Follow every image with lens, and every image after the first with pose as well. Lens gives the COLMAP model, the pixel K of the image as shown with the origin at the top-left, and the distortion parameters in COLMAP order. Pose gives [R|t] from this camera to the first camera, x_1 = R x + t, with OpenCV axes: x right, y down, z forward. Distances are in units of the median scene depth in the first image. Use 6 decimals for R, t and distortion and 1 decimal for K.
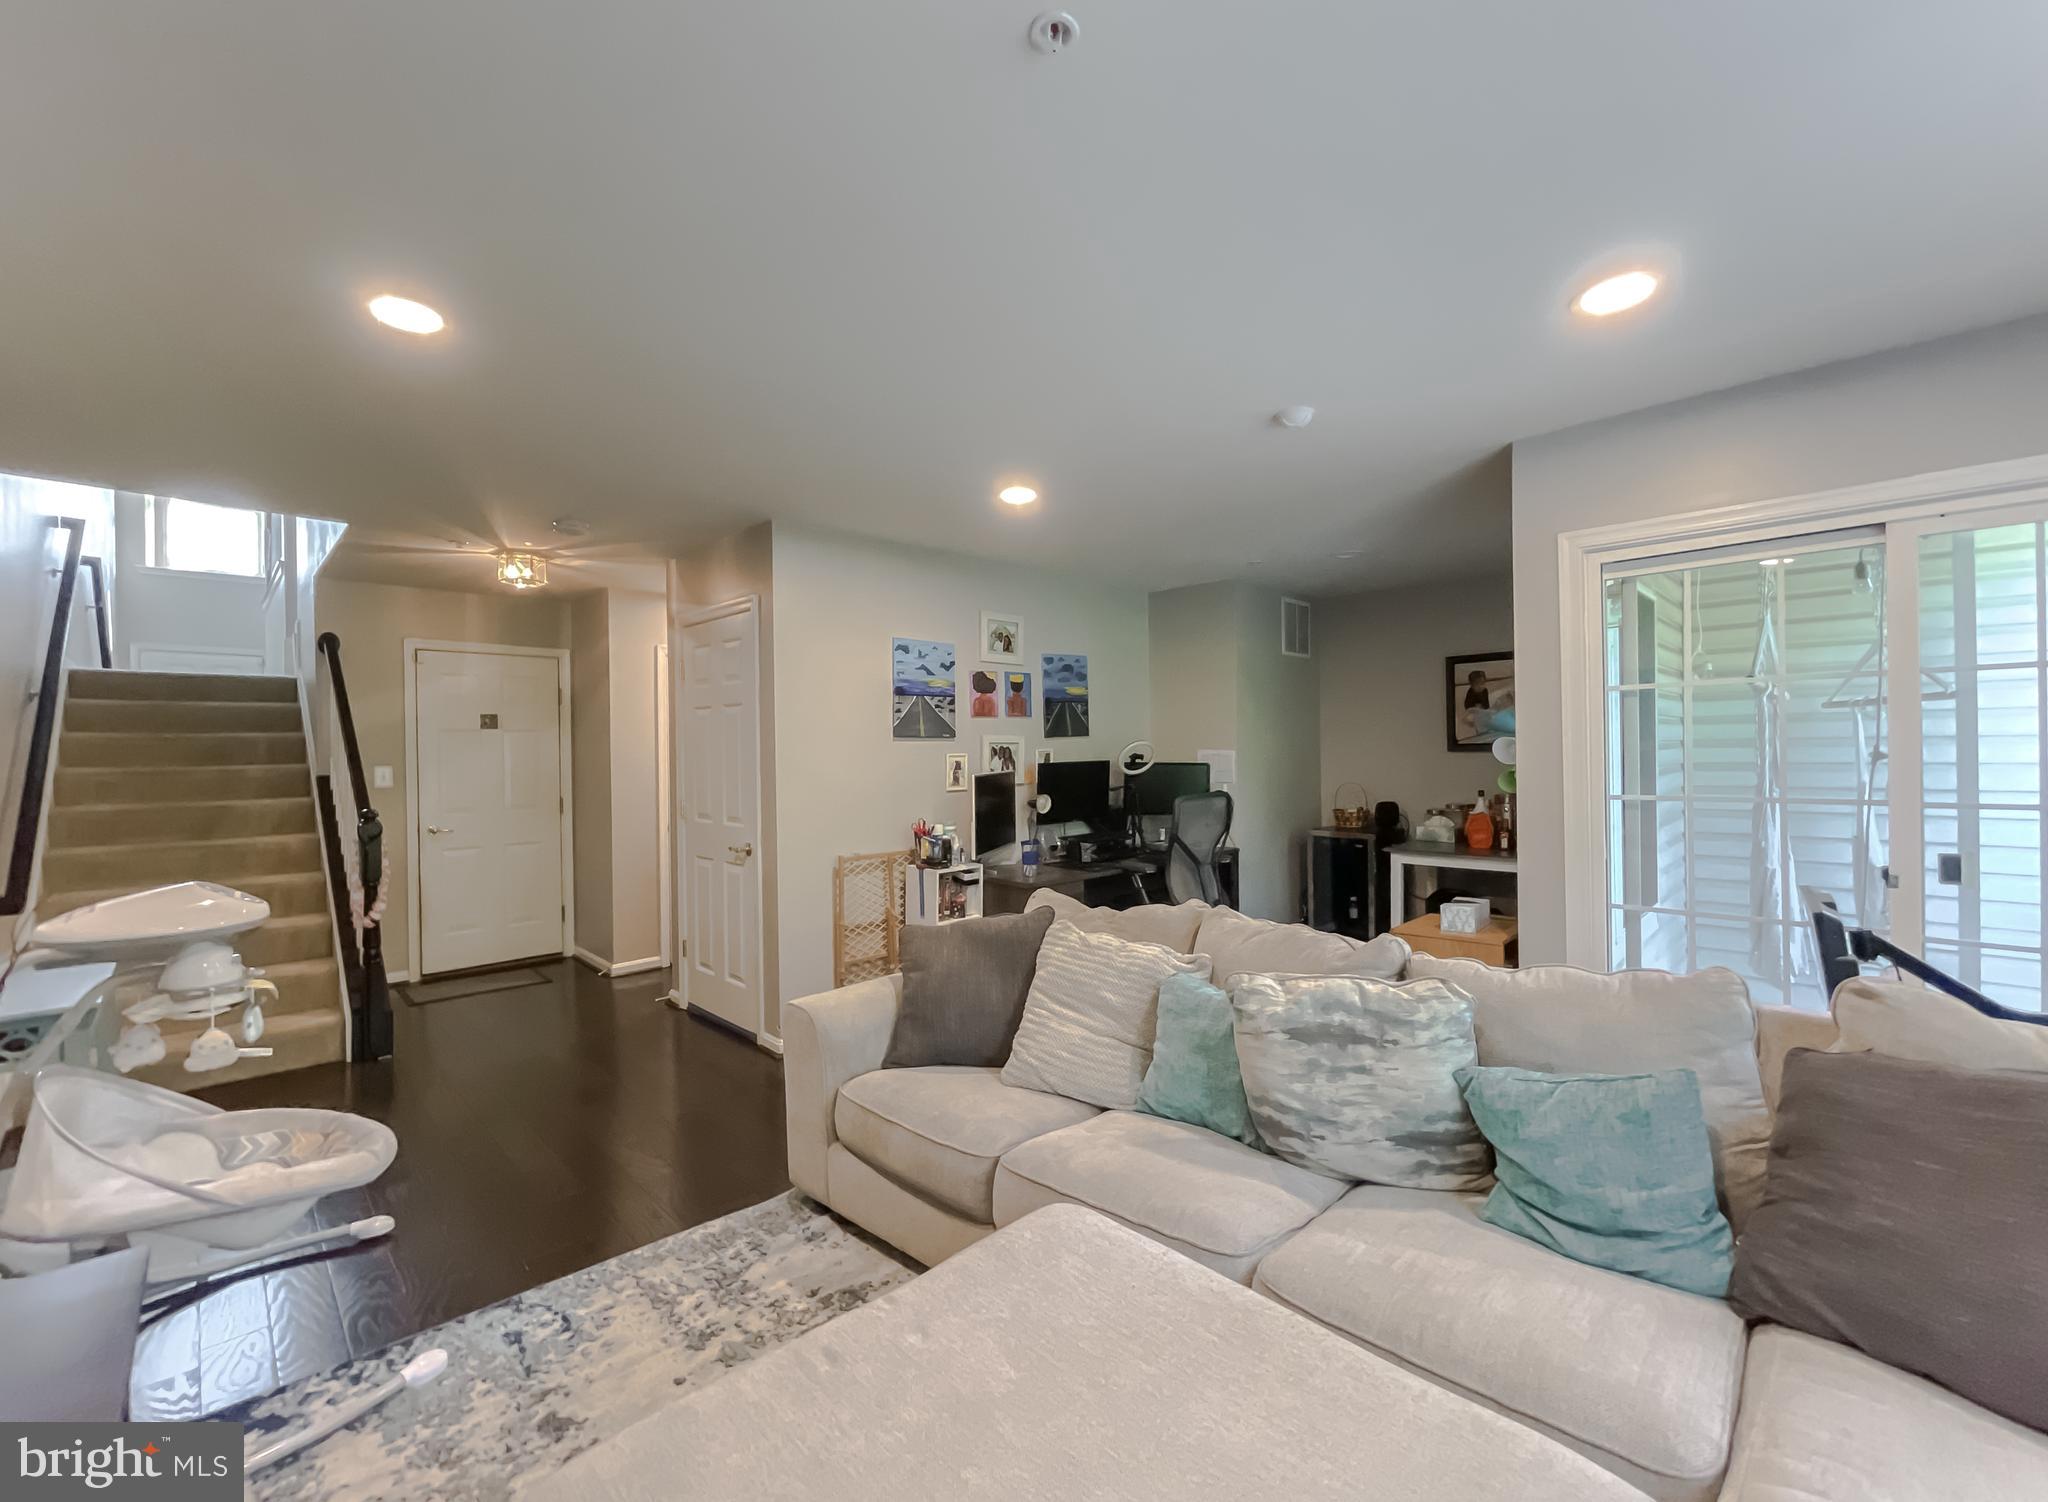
lens RADIAL K [[916.6, 0, 1023.7], [0, 916.6, 753.2], [0, 0, 1]] dist [-0.001949, -0.000845]
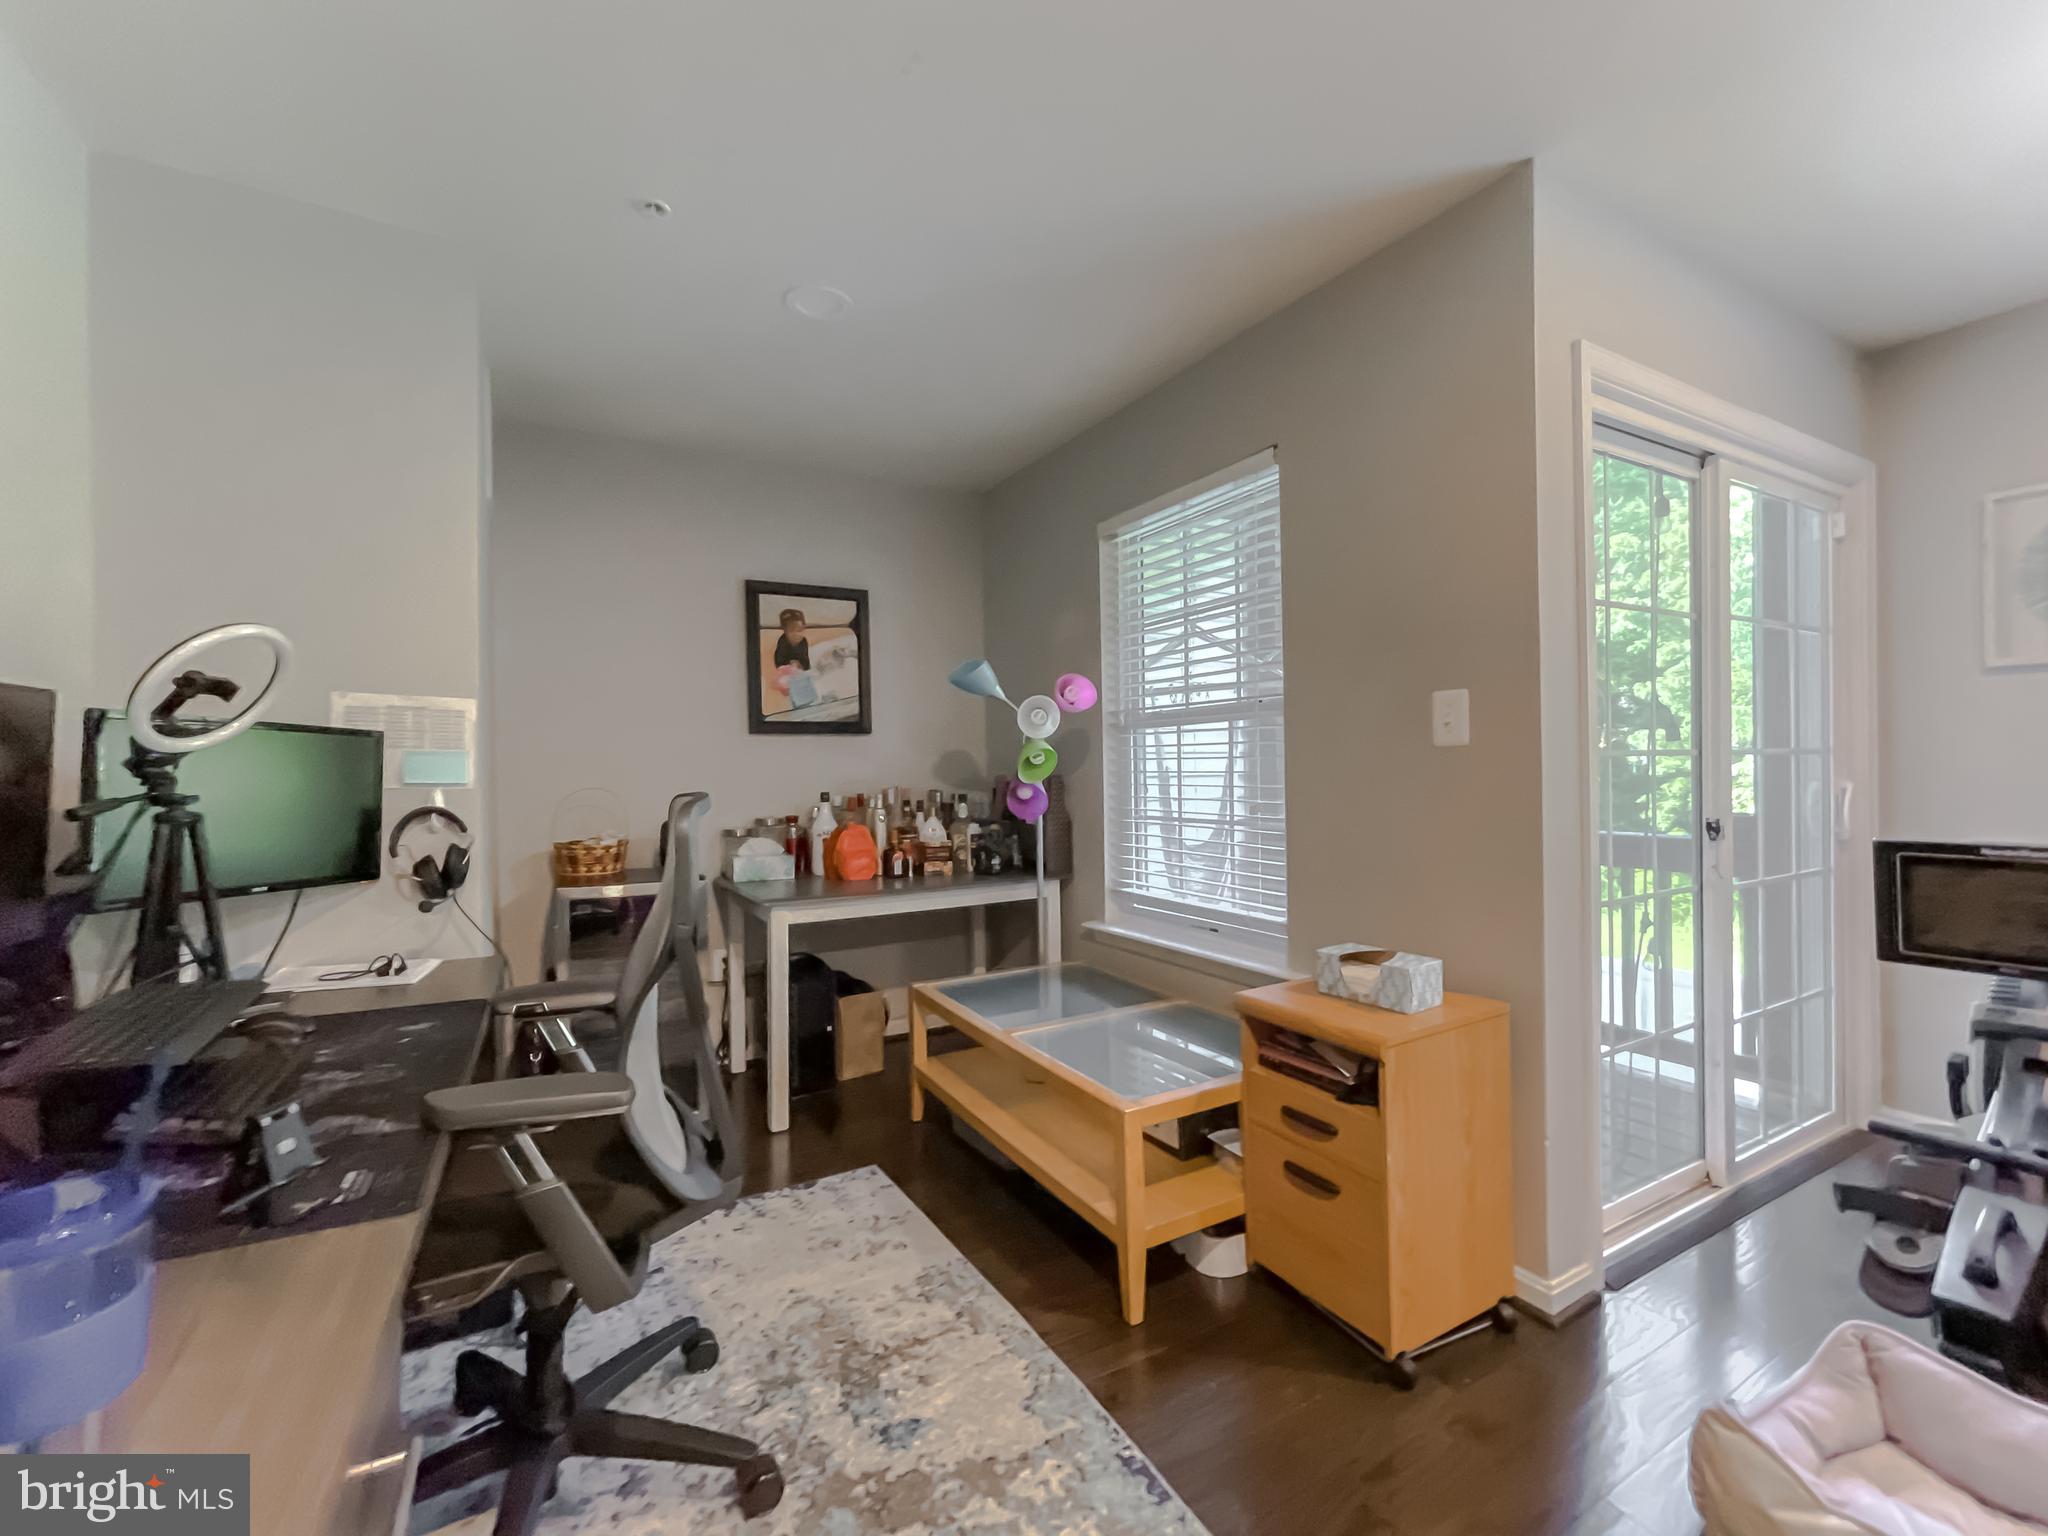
lens RADIAL K [[834.1, 0, 1018.3], [0, 834.1, 770.3], [0, 0, 1]] dist [-0.004449, 0.001828]
pose [[0.264499, 0.003993, 0.964378, -0.030600], [0.007205, 0.999955, -0.006116, 0.028361], [-0.964359, 0.008566, 0.264458, 0.691433]]
